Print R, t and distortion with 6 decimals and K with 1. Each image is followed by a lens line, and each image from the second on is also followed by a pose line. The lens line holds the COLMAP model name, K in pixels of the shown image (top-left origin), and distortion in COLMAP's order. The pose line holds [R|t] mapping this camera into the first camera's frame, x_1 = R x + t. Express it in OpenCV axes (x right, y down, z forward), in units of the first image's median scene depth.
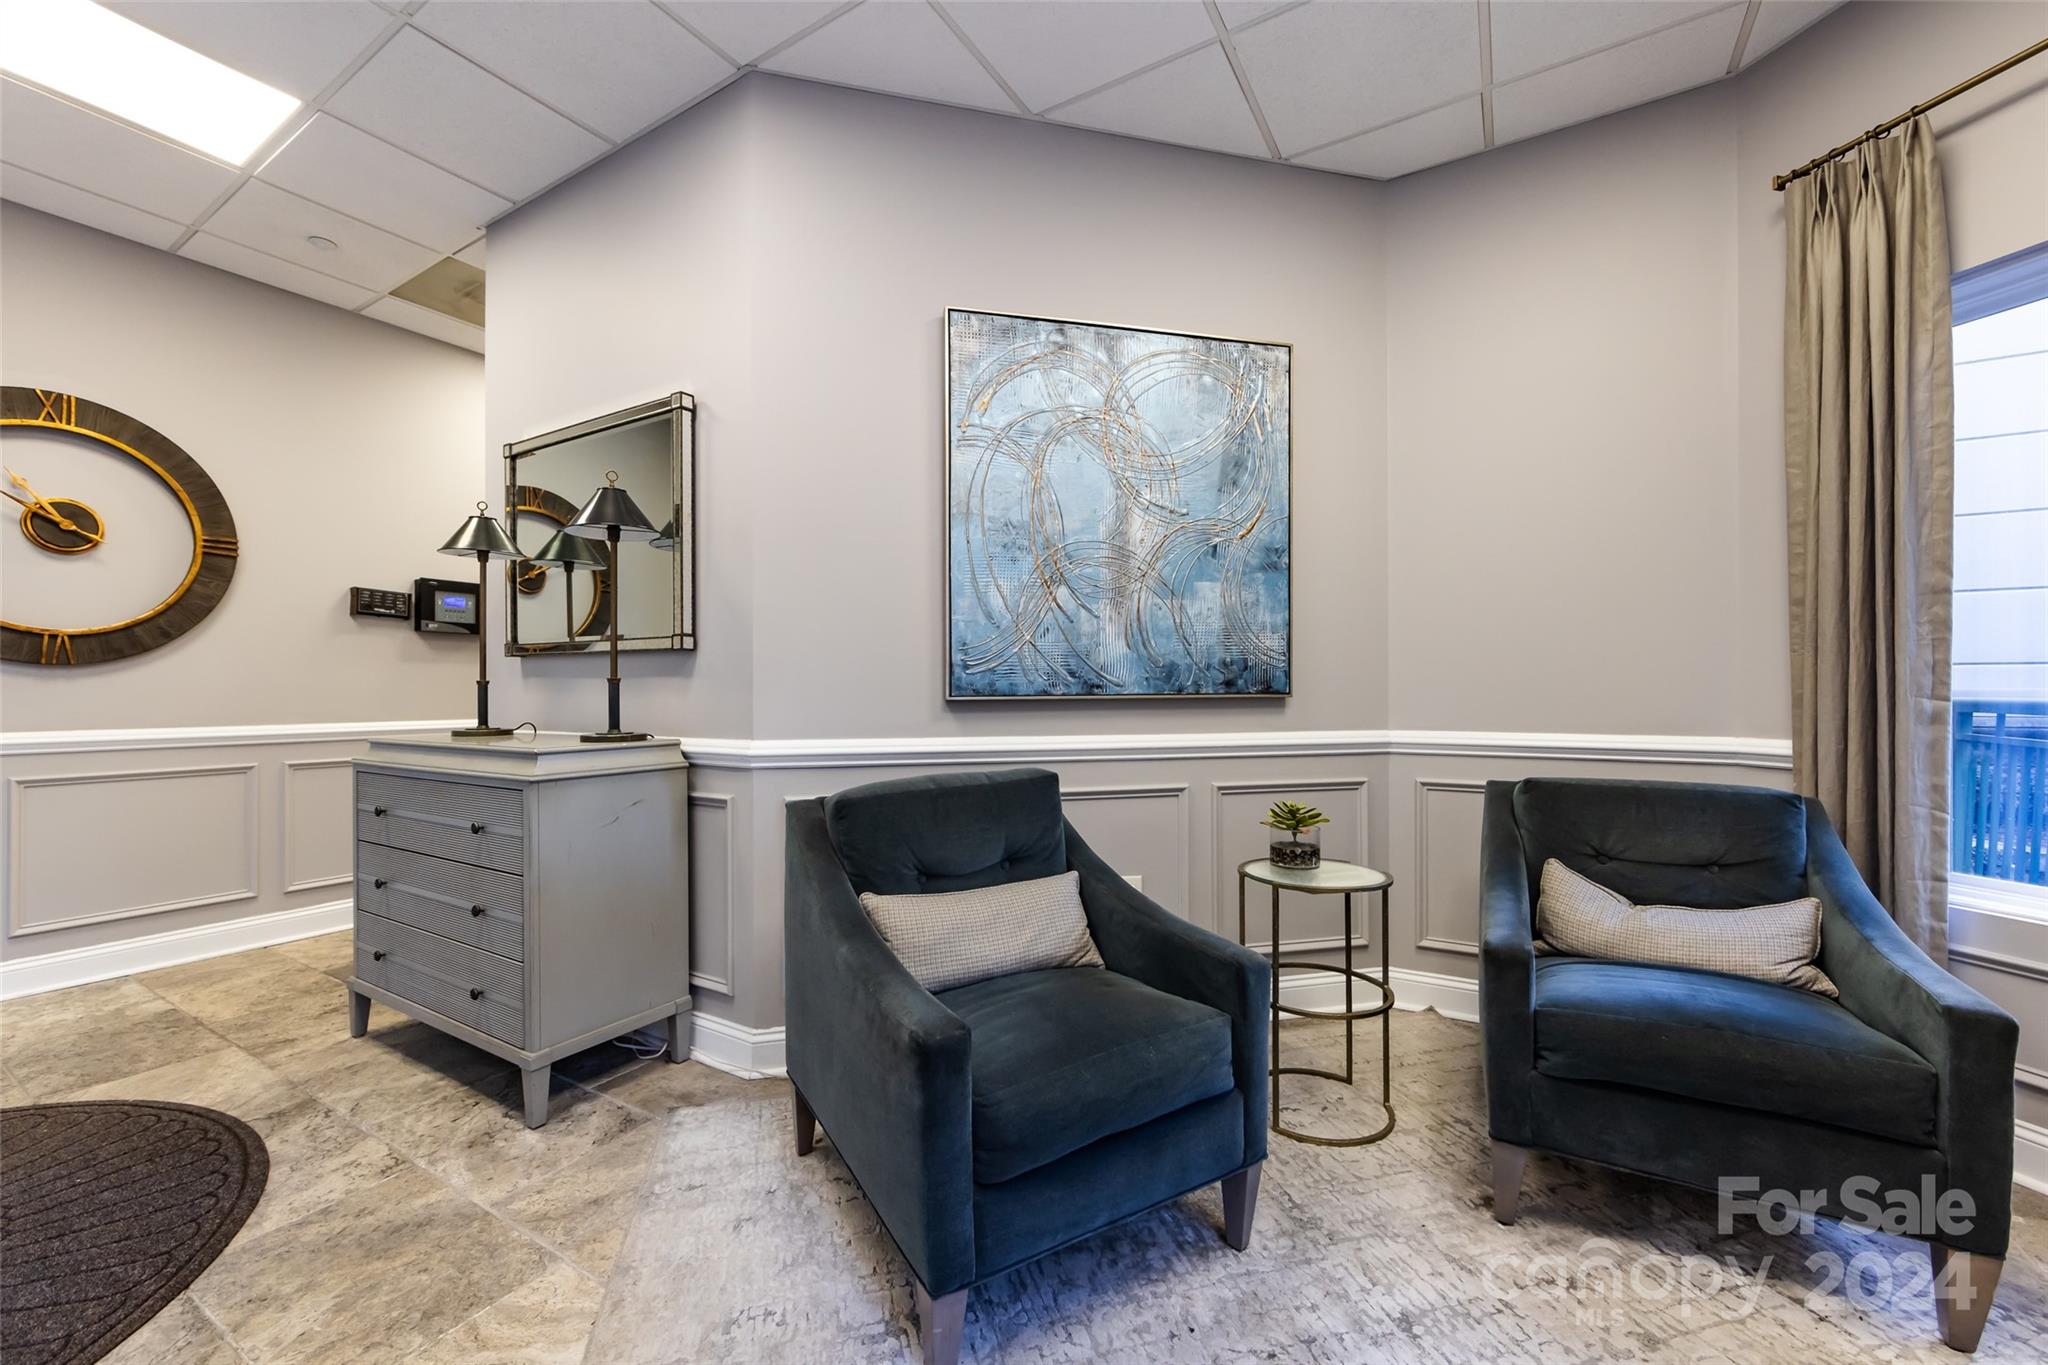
lens RADIAL K [[807.4, 0, 1015.1], [0, 807.4, 688.5], [0, 0, 1]] dist [-0.002469, -0.000419]
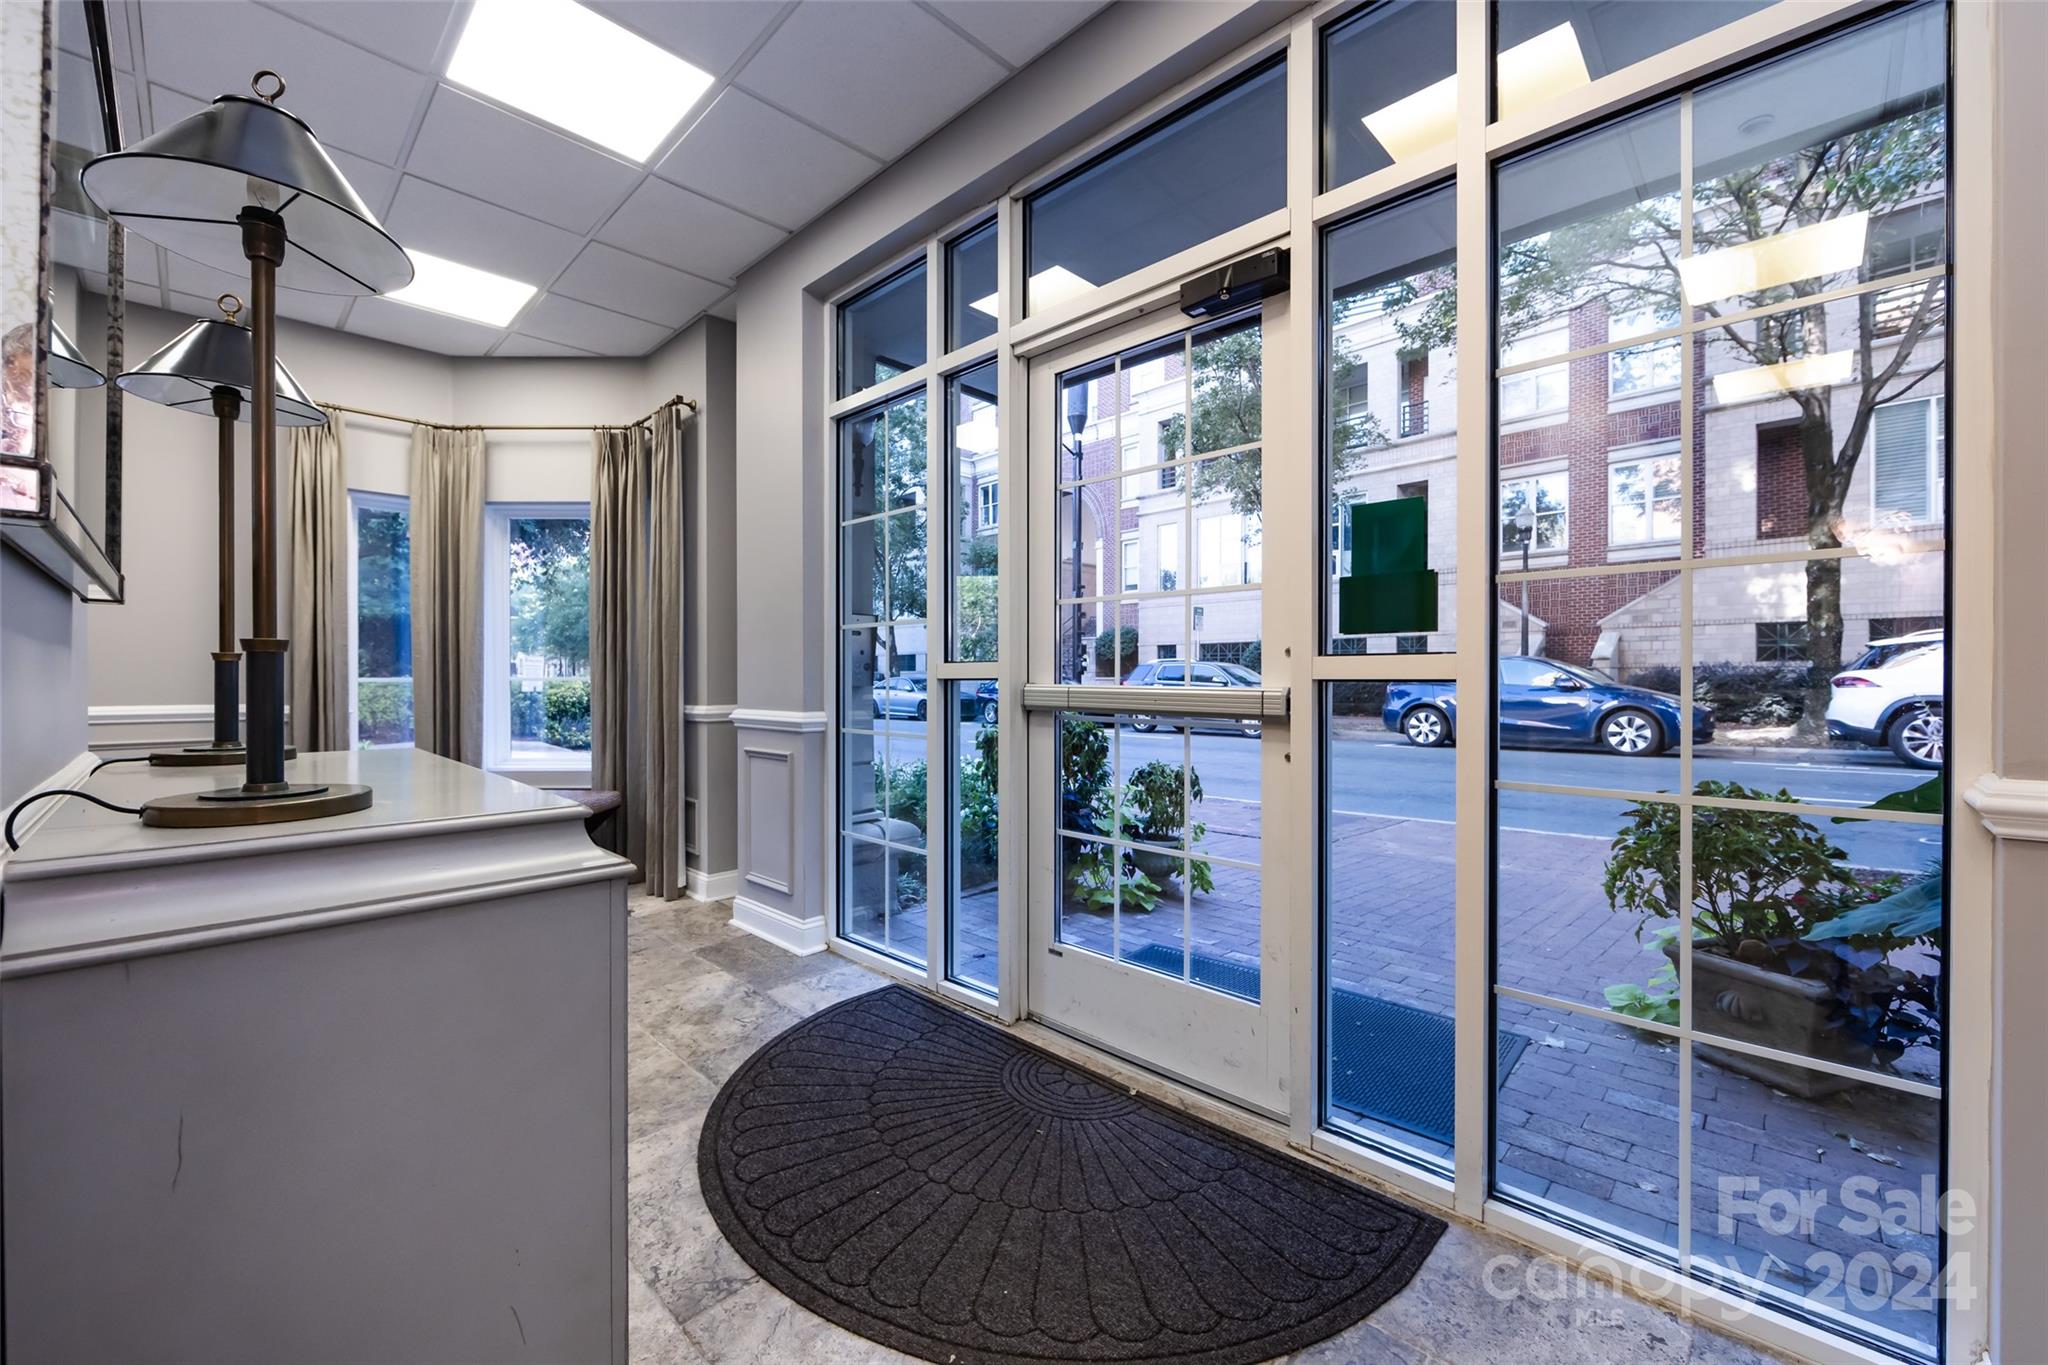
lens RADIAL K [[807.4, 0, 1015.1], [0, 807.4, 688.5], [0, 0, 1]] dist [-0.002469, -0.000419]
pose [[-0.974509, -0.001071, 0.224344, -1.135232], [0.001740, 0.999922, 0.012332, 0.006457], [-0.224340, 0.012408, -0.974432, 1.386826]]
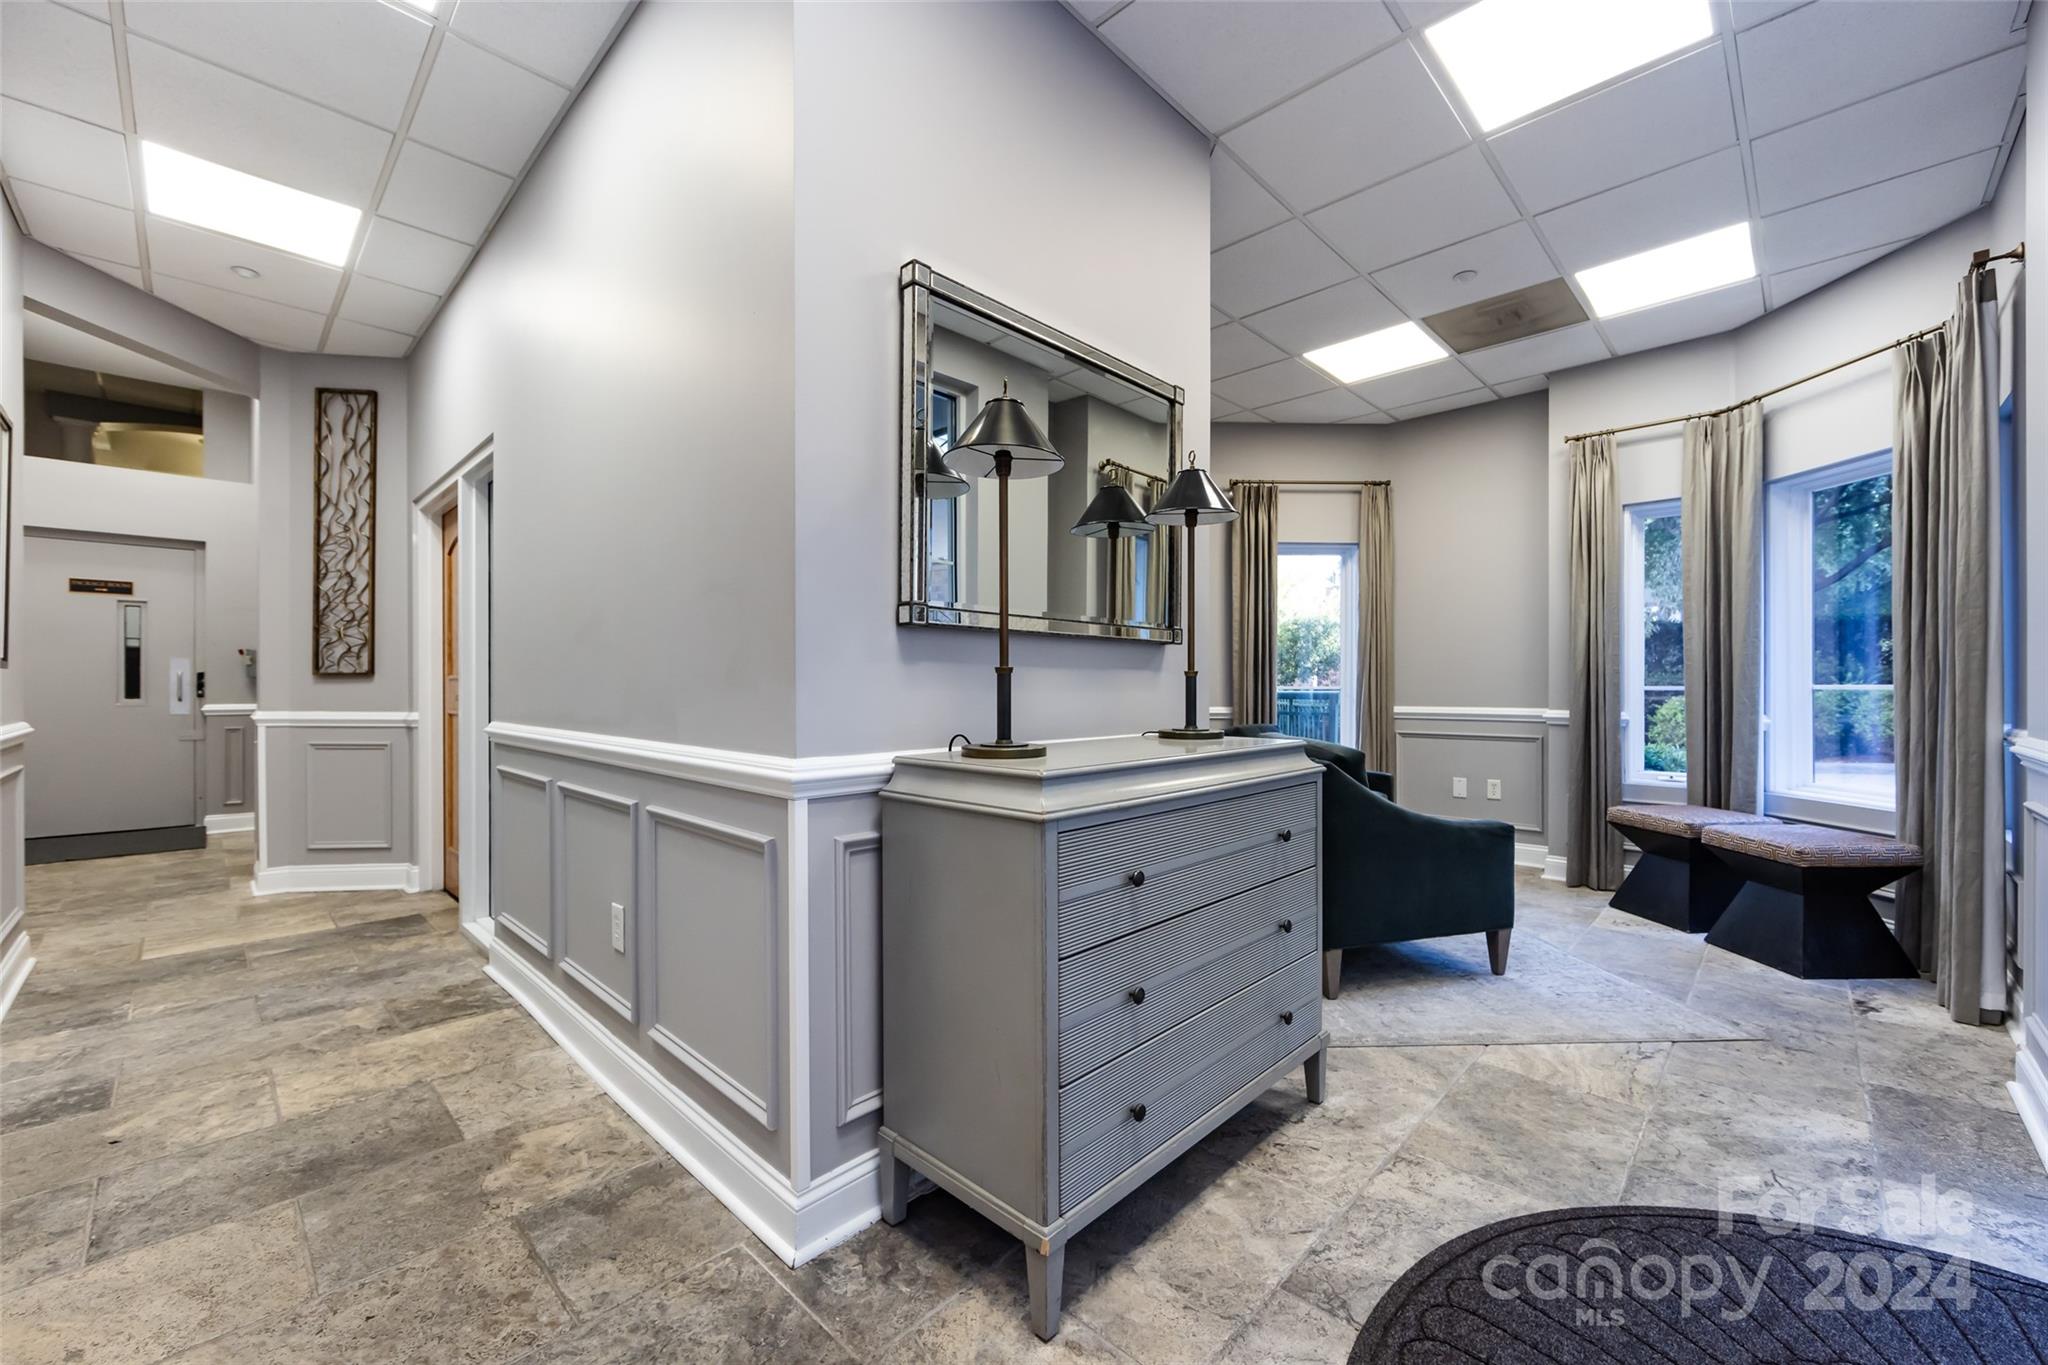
lens RADIAL K [[807.4, 0, 1015.1], [0, 807.4, 688.5], [0, 0, 1]] dist [-0.002469, -0.000419]
pose [[0.223785, 0.000344, 0.974638, -1.416240], [0.001592, 0.999998, -0.000718, 0.007810], [-0.974637, 0.001712, 0.223784, 0.954704]]
